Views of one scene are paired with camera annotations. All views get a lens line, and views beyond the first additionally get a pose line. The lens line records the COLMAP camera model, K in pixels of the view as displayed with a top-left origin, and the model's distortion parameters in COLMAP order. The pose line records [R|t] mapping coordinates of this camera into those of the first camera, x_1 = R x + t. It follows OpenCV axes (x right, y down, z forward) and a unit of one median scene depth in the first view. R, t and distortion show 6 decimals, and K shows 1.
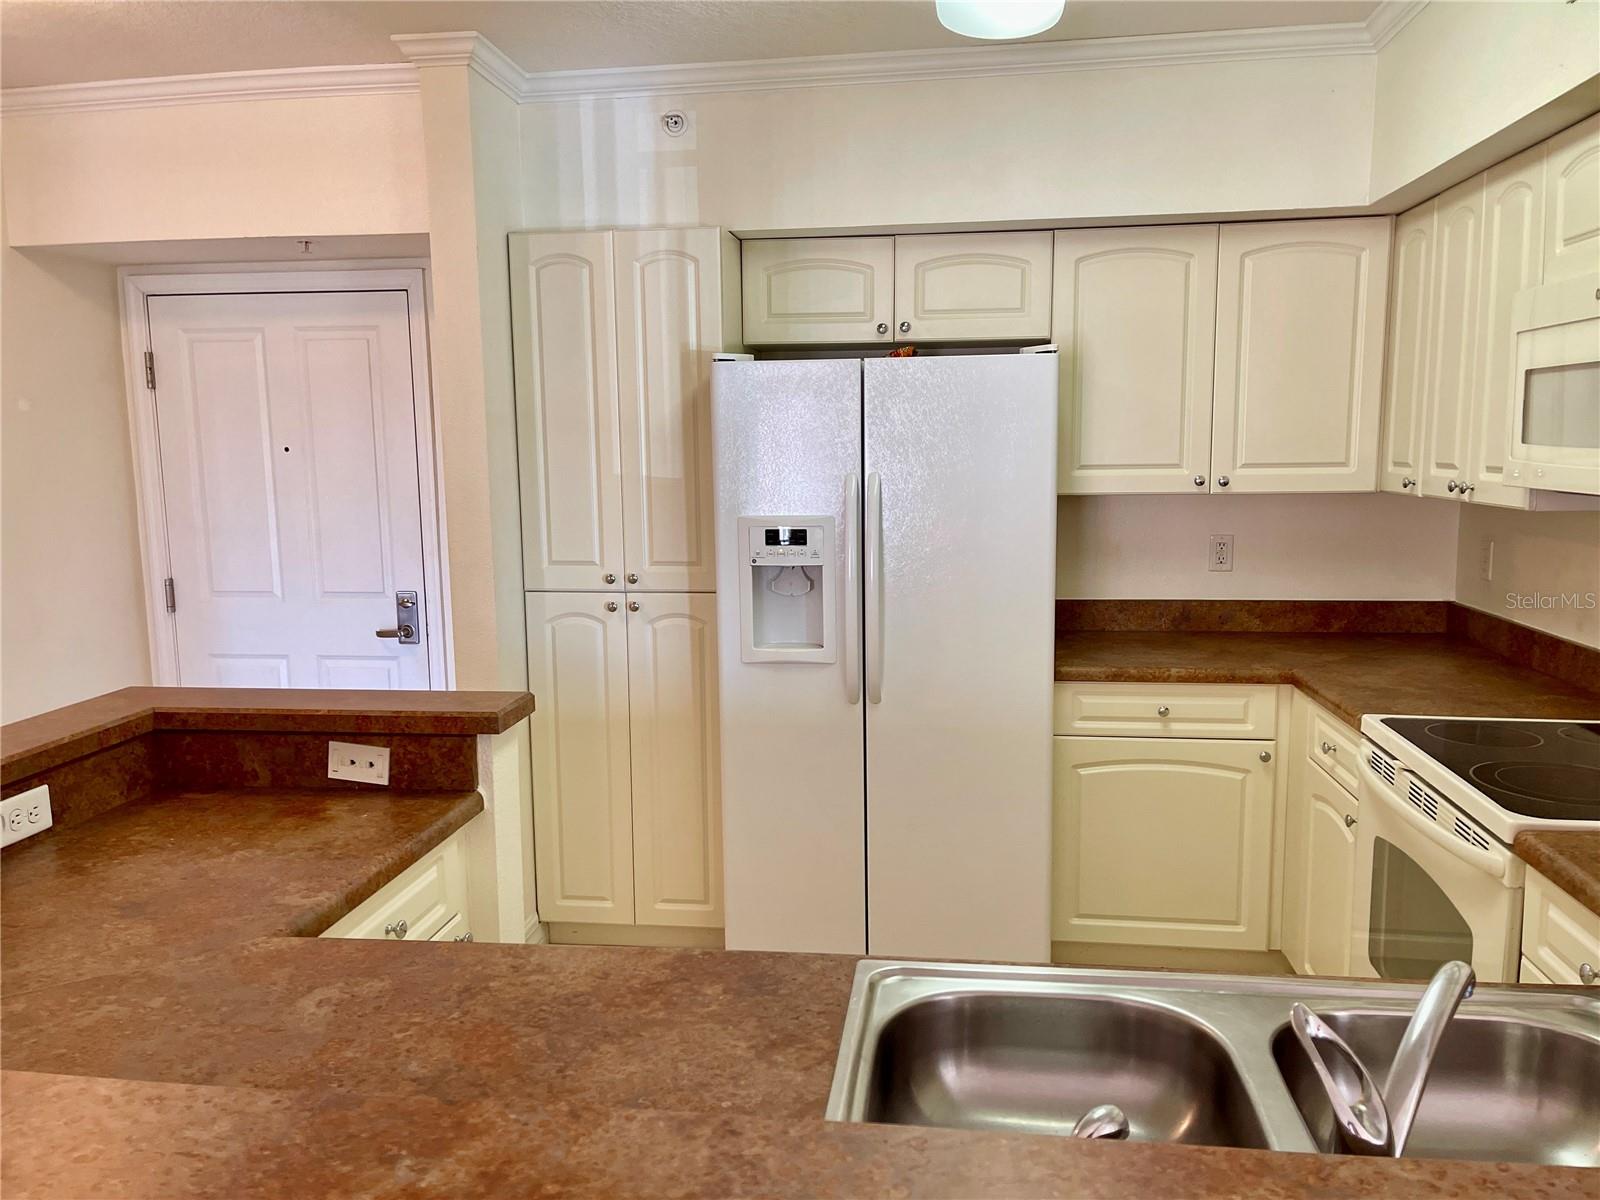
lens RADIAL K [[1208.0, 0, 806.0], [0, 1208.0, 609.6], [0, 0, 1]] dist [0.077000, -0.102026]
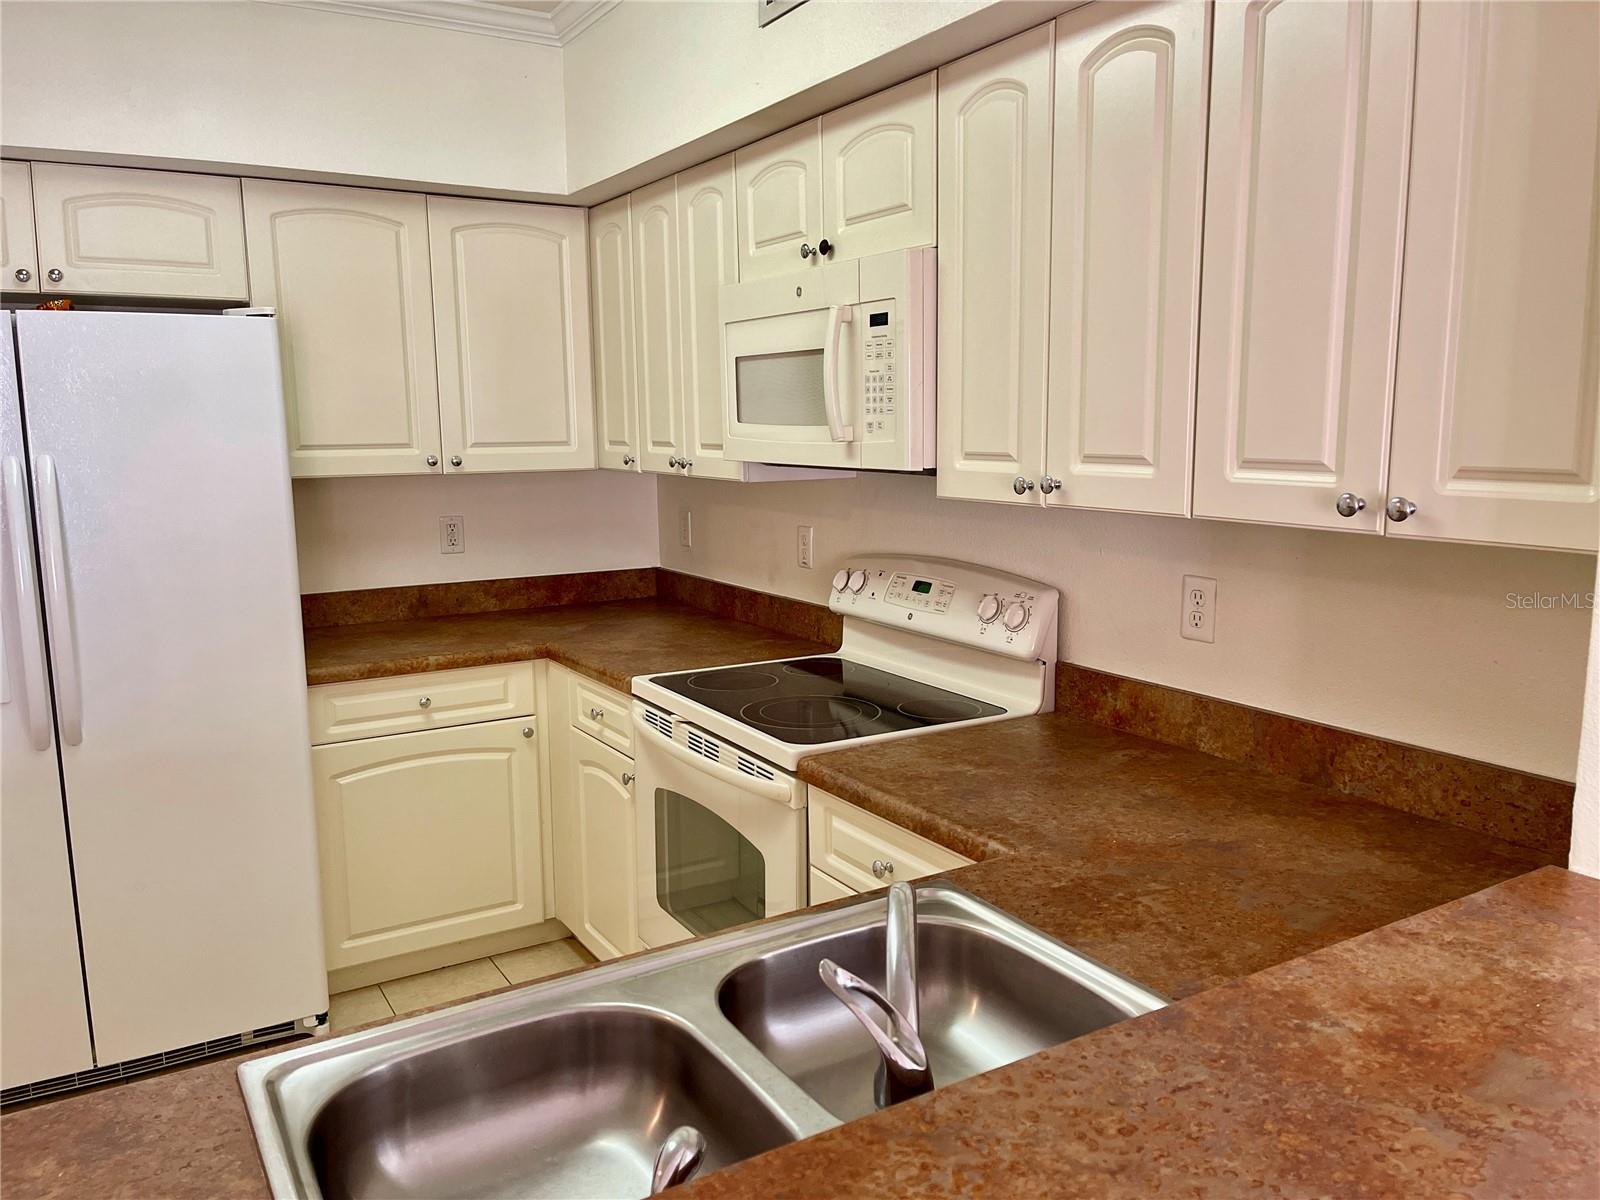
lens RADIAL K [[1208.0, 0, 806.0], [0, 1208.0, 609.6], [0, 0, 1]] dist [0.077000, -0.102026]
pose [[0.777449, -0.093723, 0.621924, -0.063593], [0.086894, 0.995358, 0.041375, -0.002640], [-0.622915, 0.021874, 0.781984, 0.066825]]
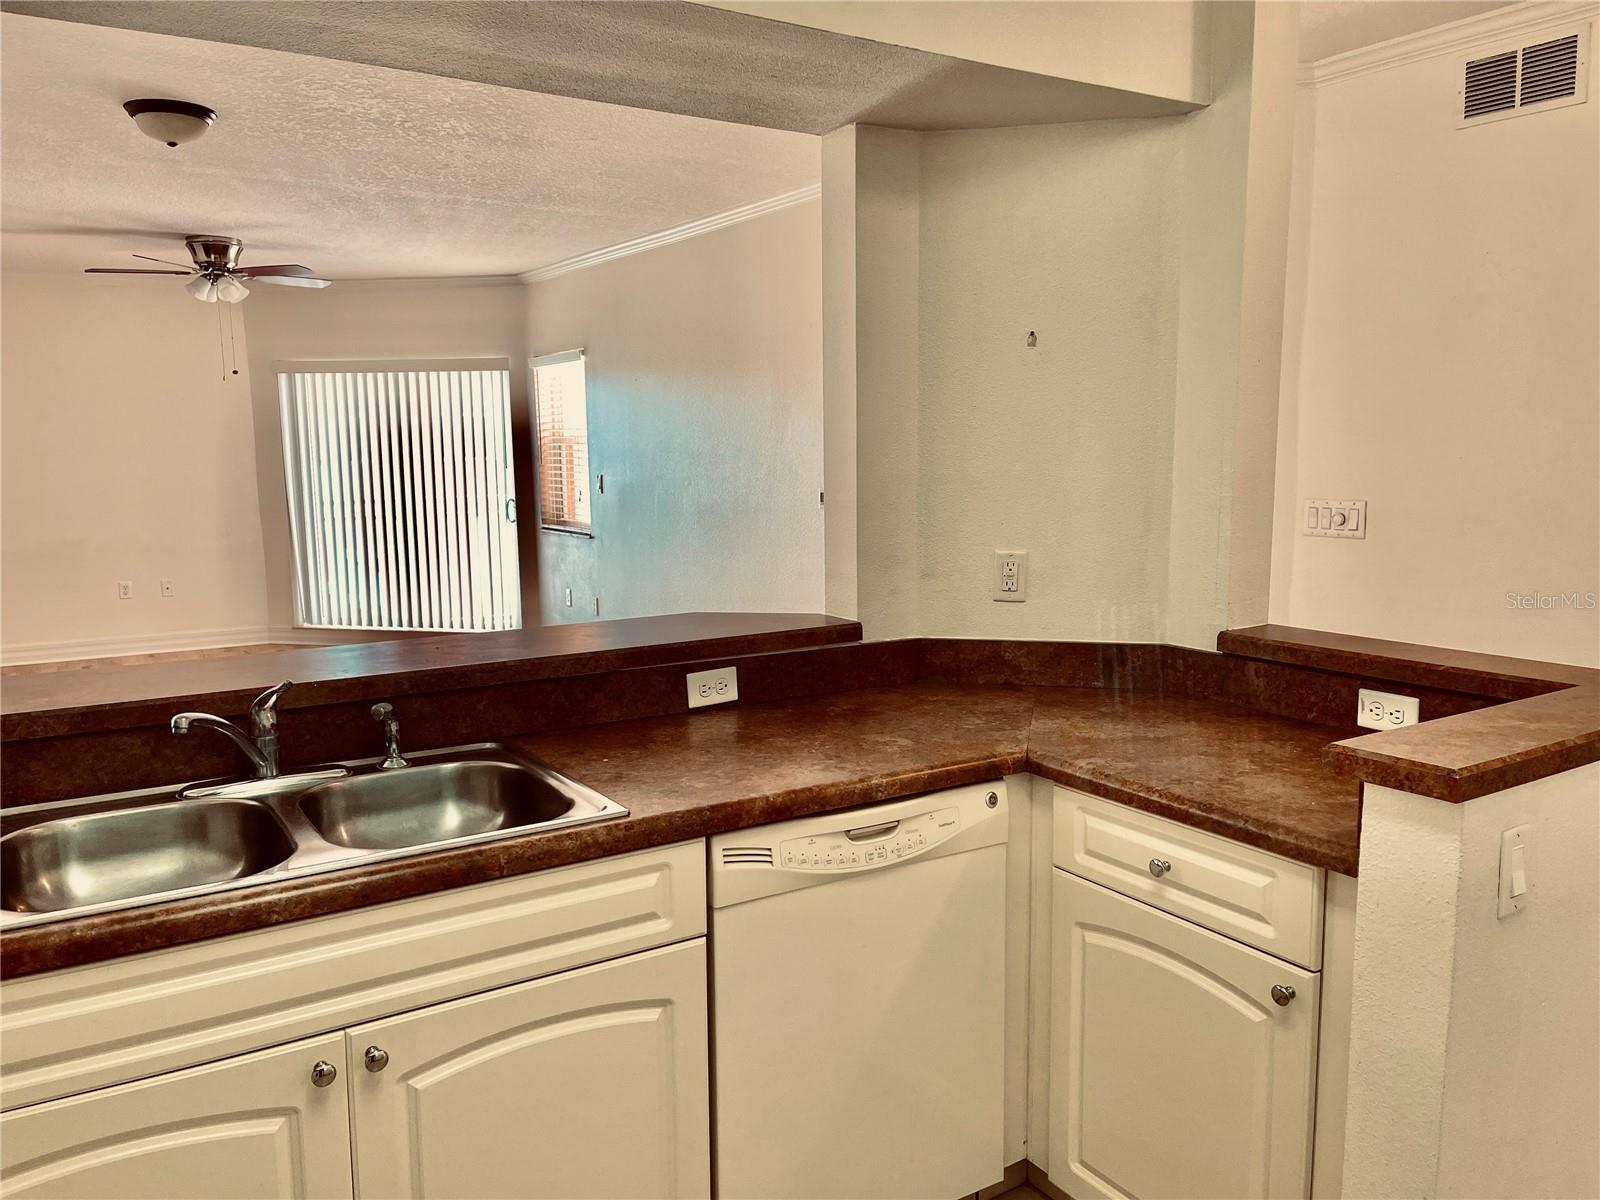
lens RADIAL K [[1208.0, 0, 806.0], [0, 1208.0, 609.6], [0, 0, 1]] dist [0.077000, -0.102026]
pose [[-0.758406, 0.110643, -0.642322, 0.305071], [-0.072138, 0.965183, 0.251433, -0.105474], [0.647778, 0.237024, -0.724019, 0.881070]]
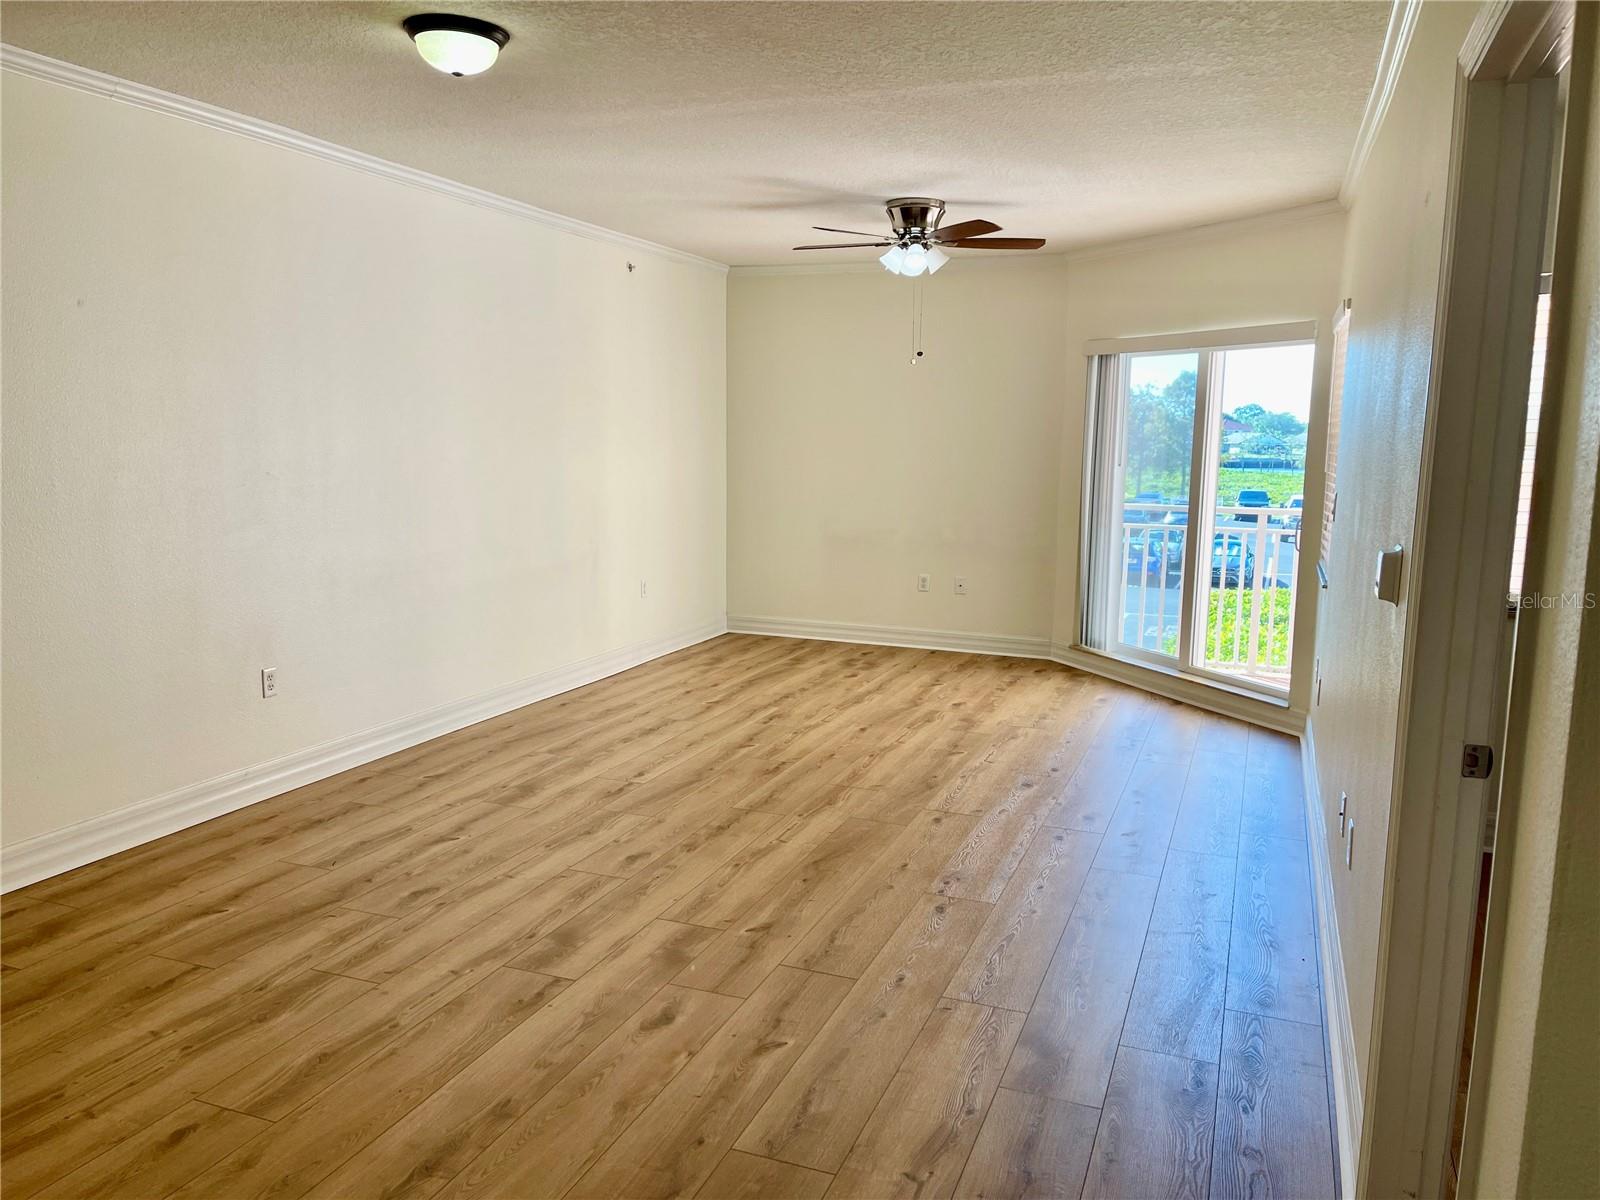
lens RADIAL K [[1196.8, 0, 809.7], [0, 1196.8, 619.8], [0, 0, 1]] dist [0.086886, -0.116952]
pose [[-0.974181, -0.037010, 0.222712, -0.607945], [0.029487, 0.957163, 0.288043, -0.044079], [-0.223832, 0.287173, -0.931359, 0.470111]]
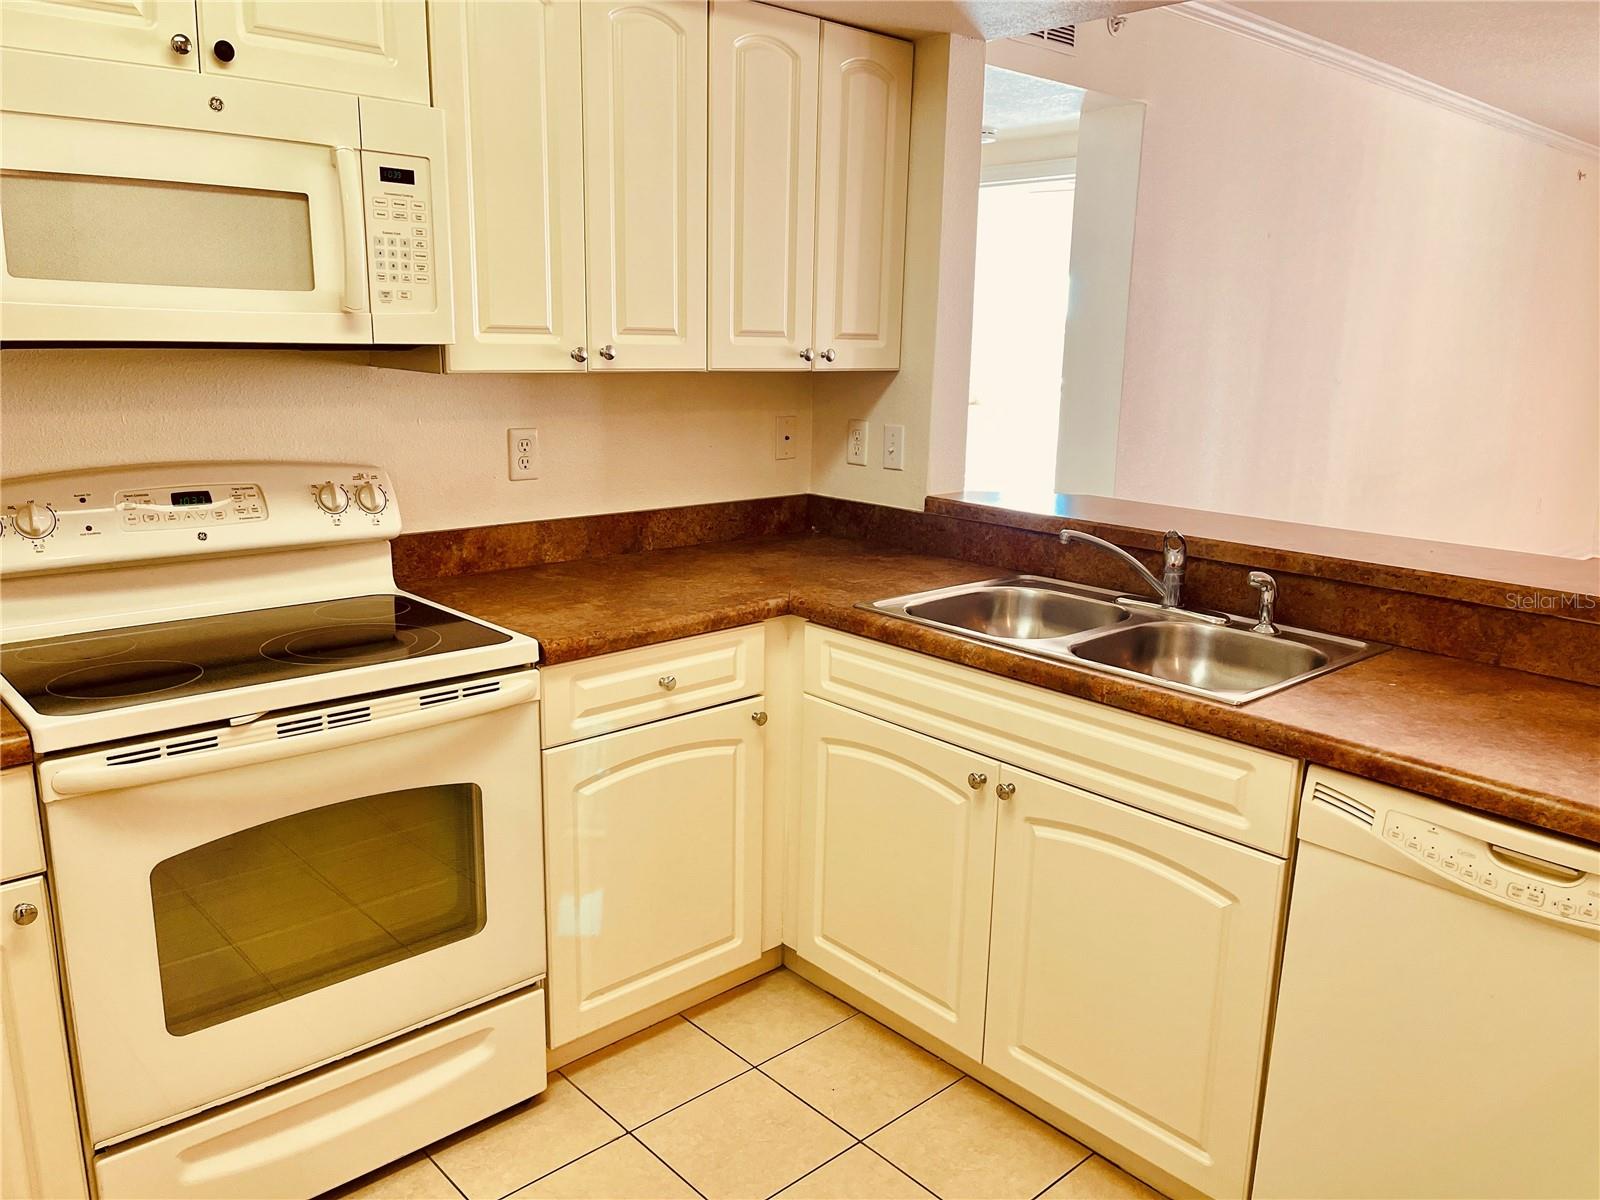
lens RADIAL K [[1208.0, 0, 806.0], [0, 1208.0, 609.6], [0, 0, 1]] dist [0.077000, -0.102026]
pose [[-0.770762, -0.145178, 0.620362, -0.171213], [0.079753, 0.944049, 0.320017, -0.109646], [-0.632112, 0.296133, -0.716059, 0.969722]]
